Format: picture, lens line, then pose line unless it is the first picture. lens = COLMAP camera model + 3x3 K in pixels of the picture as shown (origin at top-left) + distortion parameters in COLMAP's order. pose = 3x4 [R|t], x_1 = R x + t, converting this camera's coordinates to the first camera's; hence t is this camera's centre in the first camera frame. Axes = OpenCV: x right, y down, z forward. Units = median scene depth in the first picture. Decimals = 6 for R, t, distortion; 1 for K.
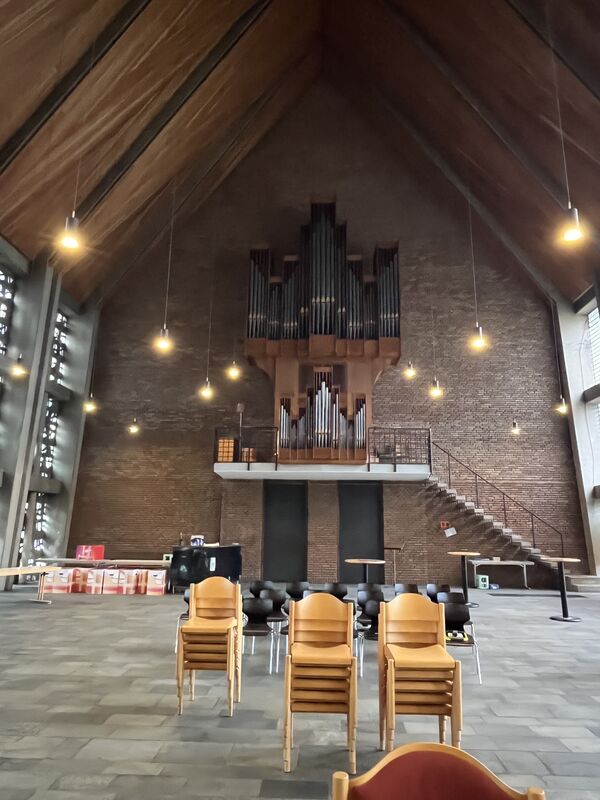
lens RADIAL K [[532.2, 0, 301.2], [0, 532.2, 403.2], [0, 0, 1]] dist [-0.021136, 0.013942]
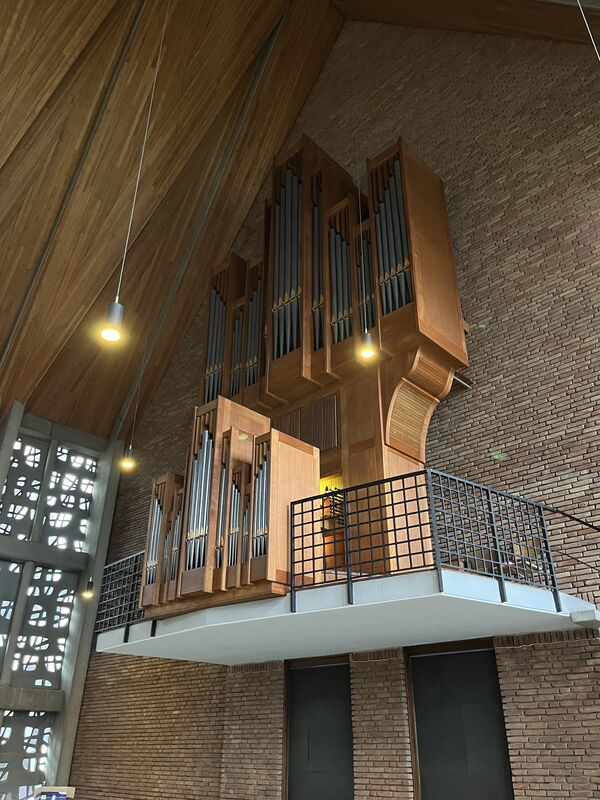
lens RADIAL K [[633.0, 0, 307.9], [0, 633.0, 393.5], [0, 0, 1]] dist [0.058251, -0.079065]
pose [[0.764024, -0.322623, -0.558732, 0.386365], [0.150302, 0.931174, -0.332151, 0.116128], [0.627436, 0.169793, 0.759930, 0.528352]]
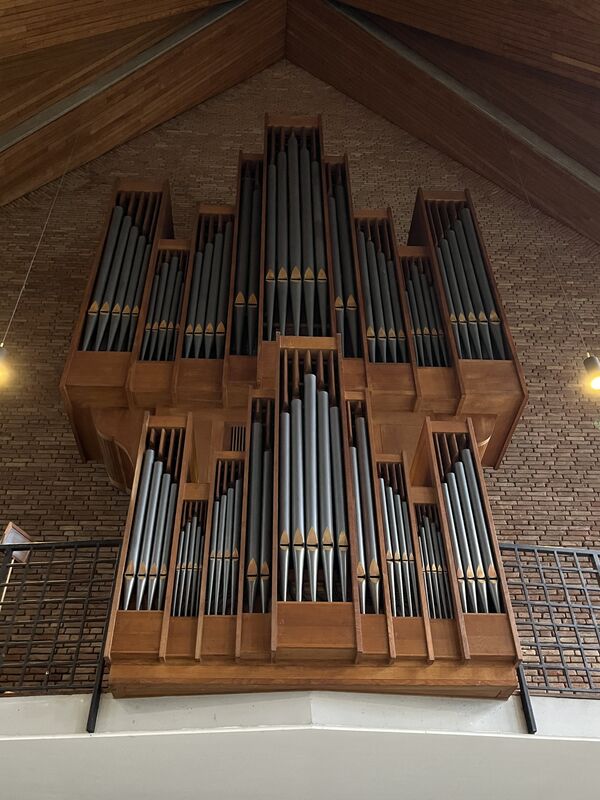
lens RADIAL K [[727.4, 0, 297.8], [0, 727.4, 399.3], [0, 0, 1]] dist [0.026448, 0.000000]
pose [[0.996194, 0.037354, 0.078751, 0.005136], [0.005139, 0.876767, -0.480887, 0.129811], [-0.087010, 0.479462, 0.873238, 0.586082]]
